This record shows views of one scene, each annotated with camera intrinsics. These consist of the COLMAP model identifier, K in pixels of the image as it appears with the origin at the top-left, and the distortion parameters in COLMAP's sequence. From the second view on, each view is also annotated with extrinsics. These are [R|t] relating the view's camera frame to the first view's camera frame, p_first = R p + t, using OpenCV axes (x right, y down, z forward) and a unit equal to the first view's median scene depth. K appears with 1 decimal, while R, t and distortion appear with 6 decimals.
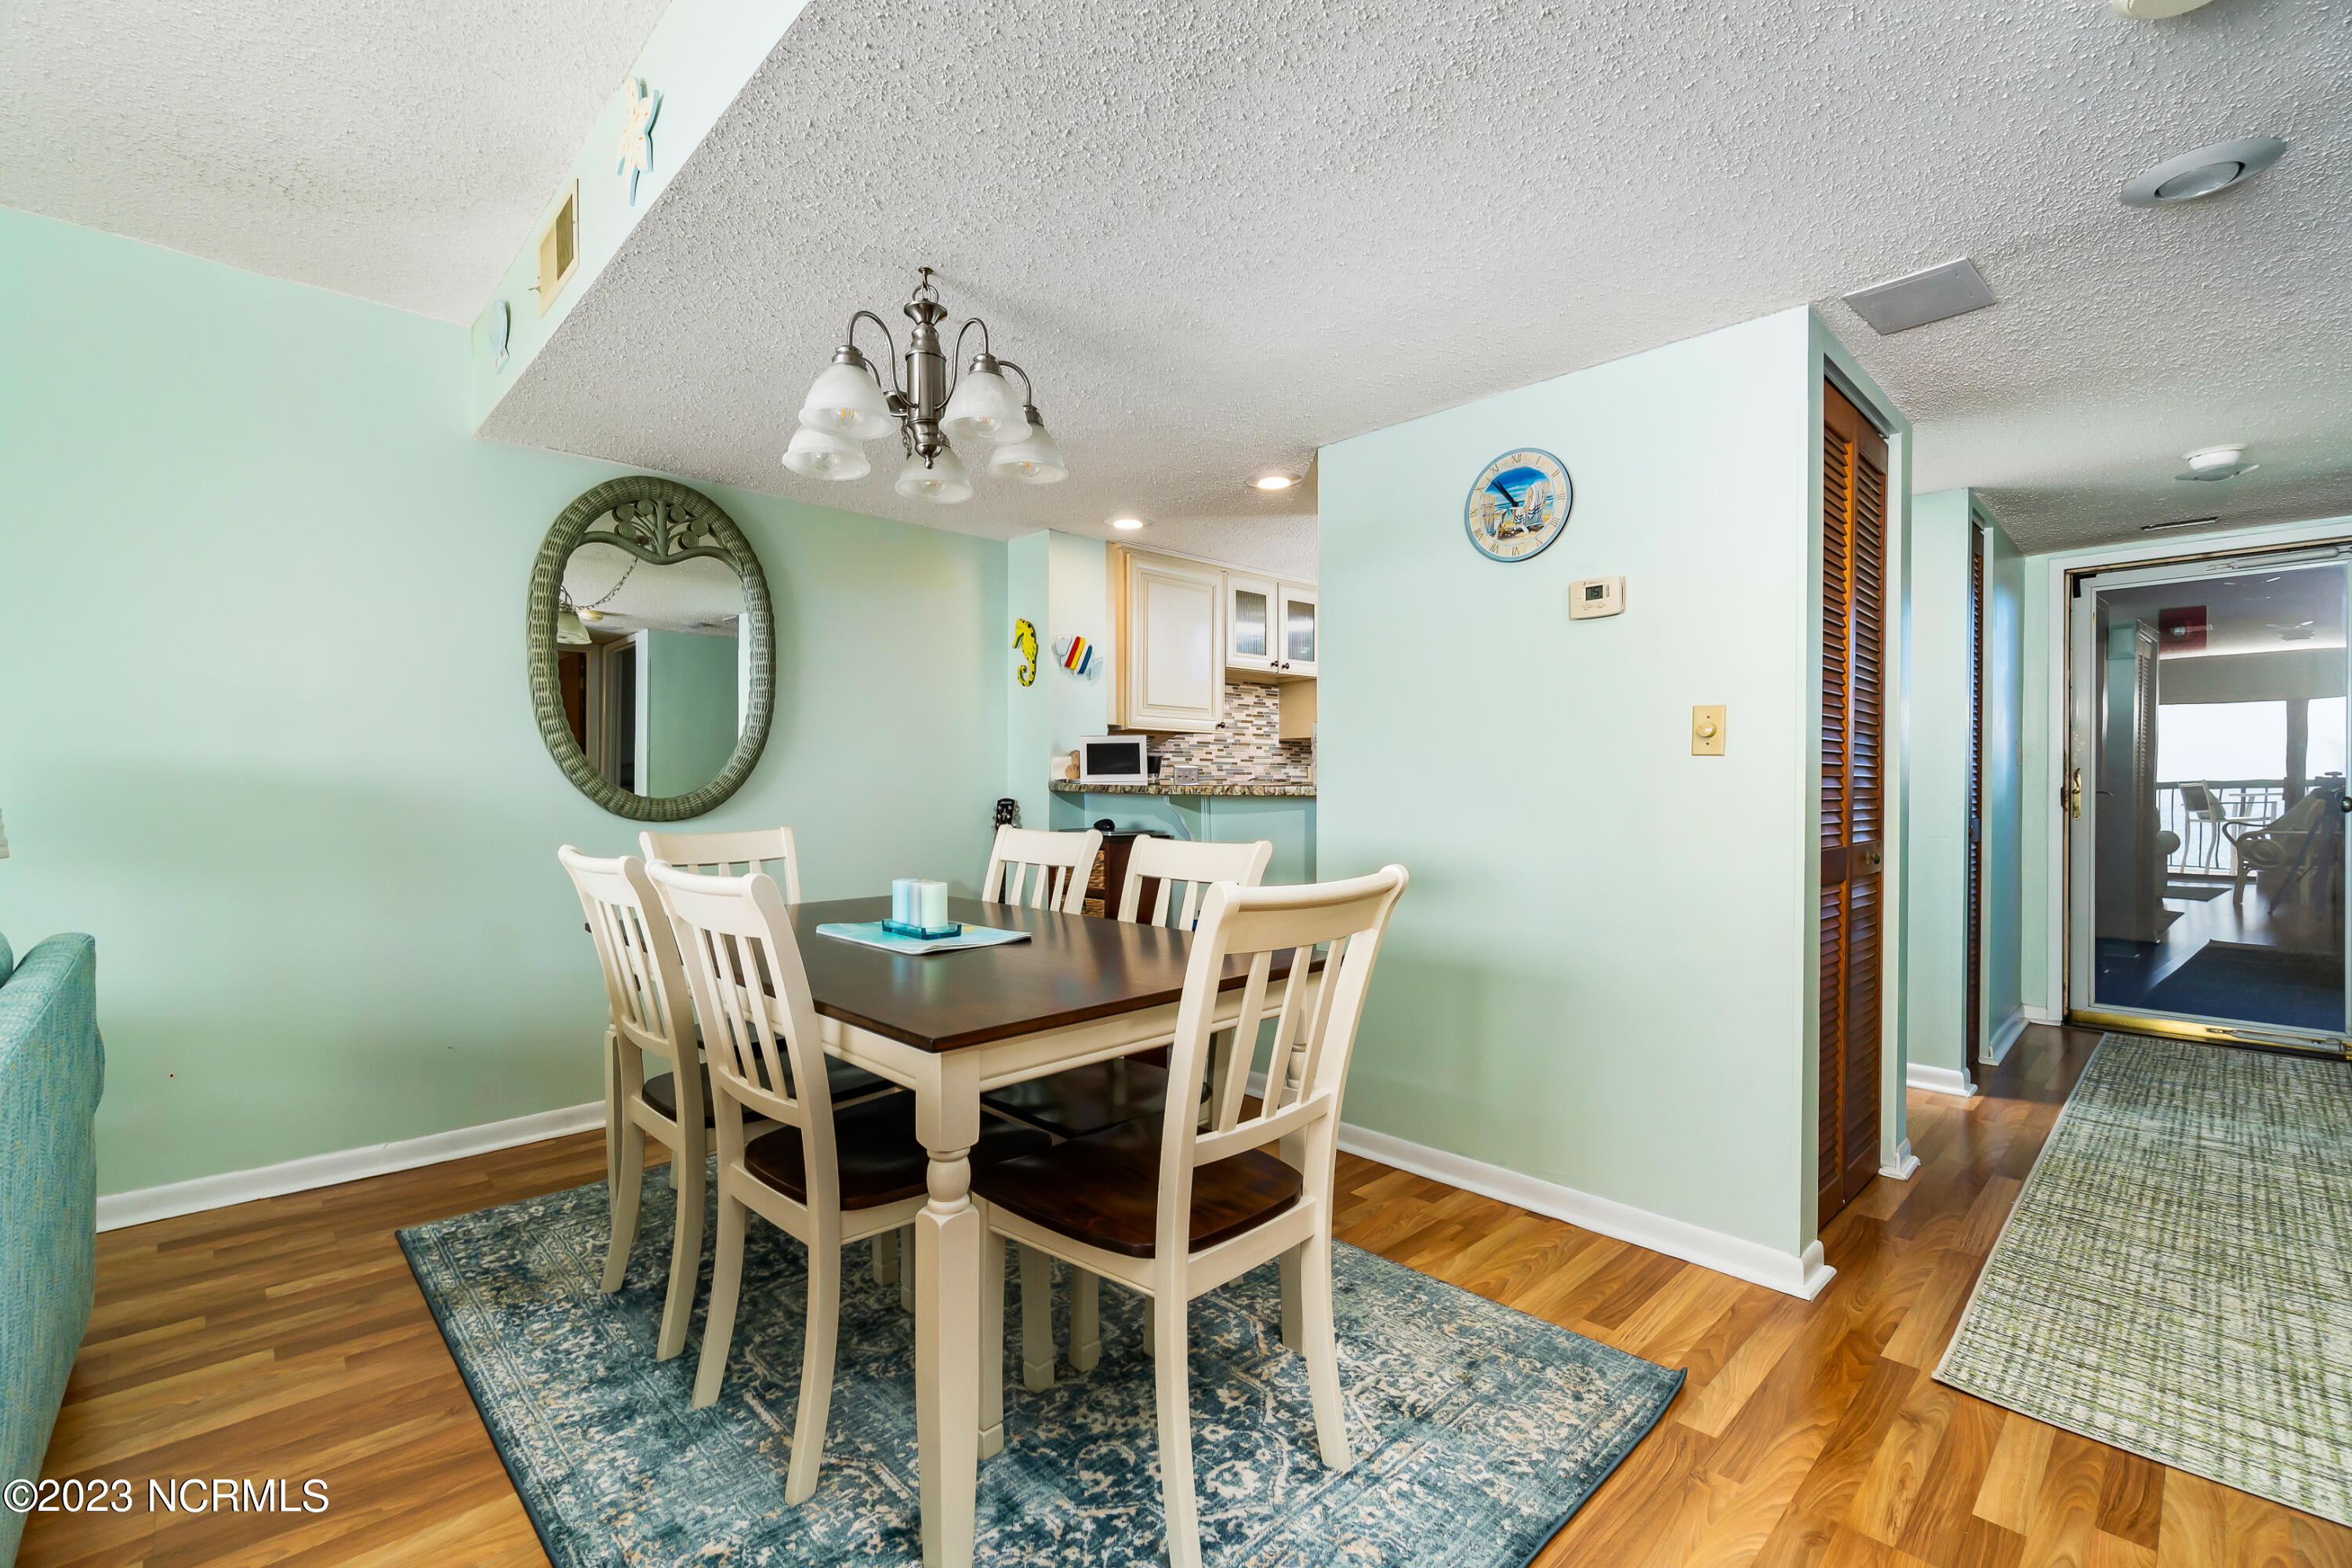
lens RADIAL K [[1015.4, 0, 1177.9], [0, 1015.4, 787.9], [0, 0, 1]] dist [-0.005136, 0.001627]
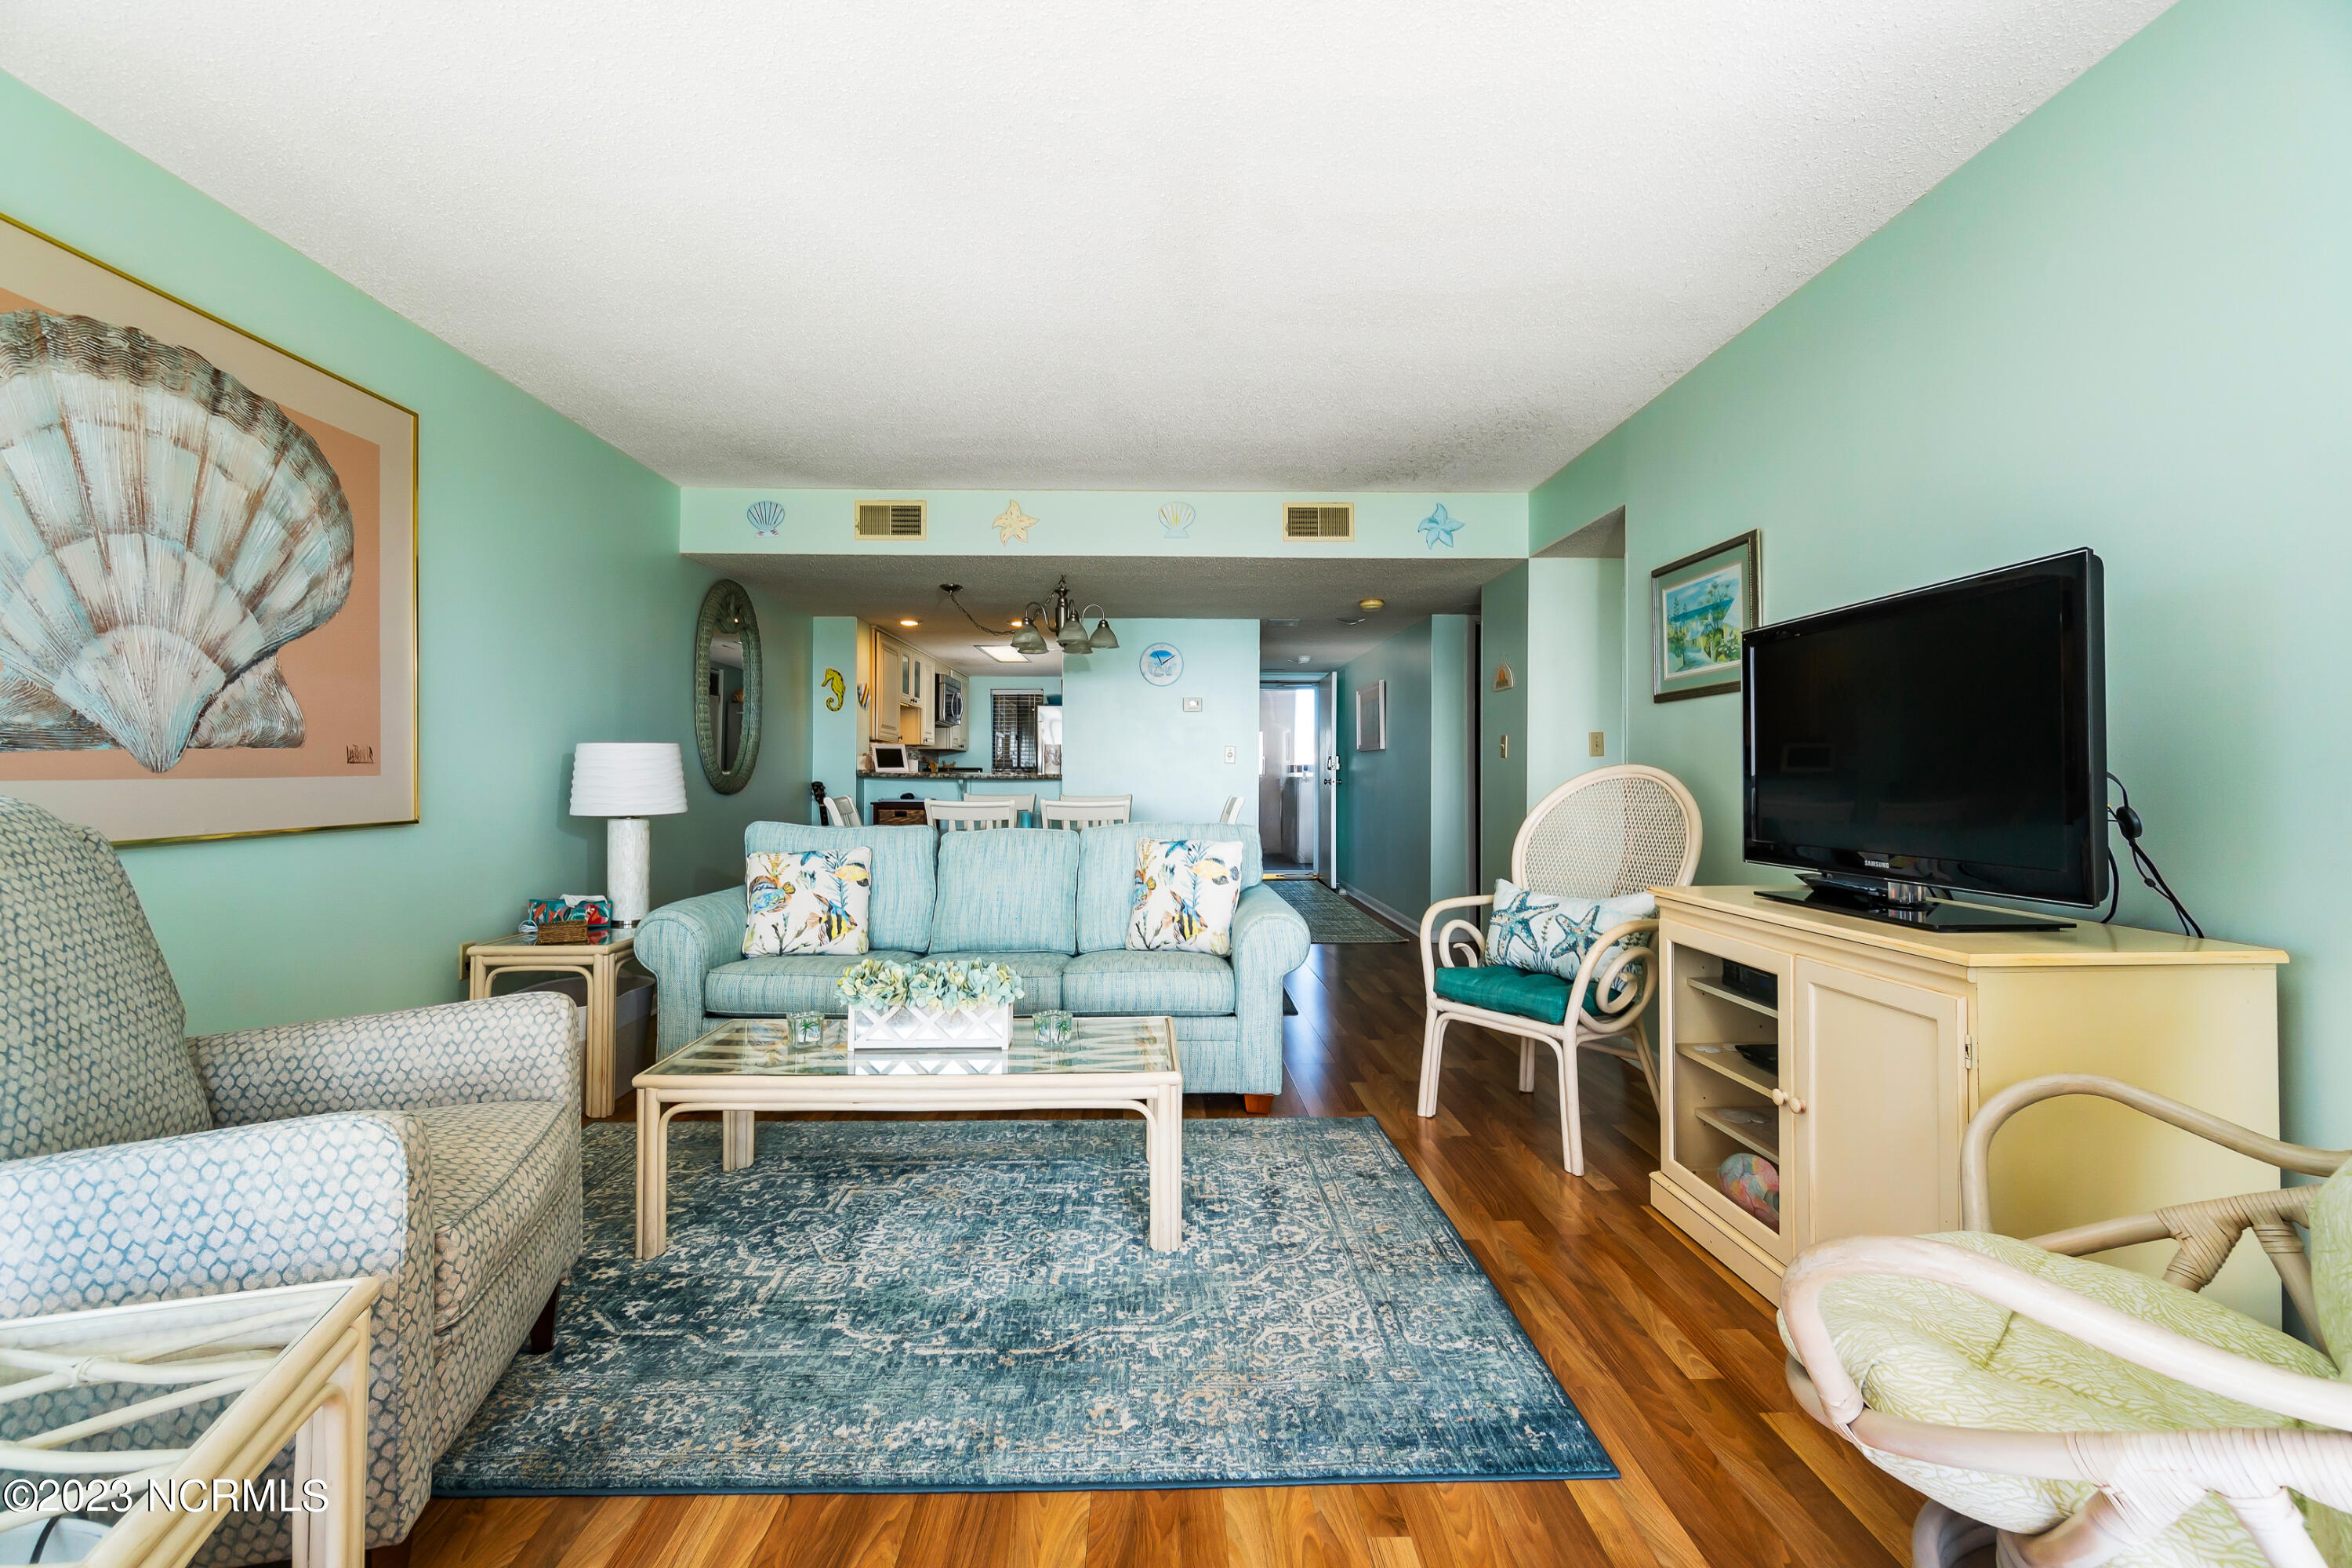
lens RADIAL K [[1015.4, 0, 1181.0], [0, 1015.4, 775.3], [0, 0, 1]] dist [-0.005136, 0.001627]
pose [[0.674088, 0.005684, 0.738629, -0.987083], [-0.000806, 0.999975, -0.006959, 0.011722], [-0.738650, 0.004096, 0.674076, -0.491198]]
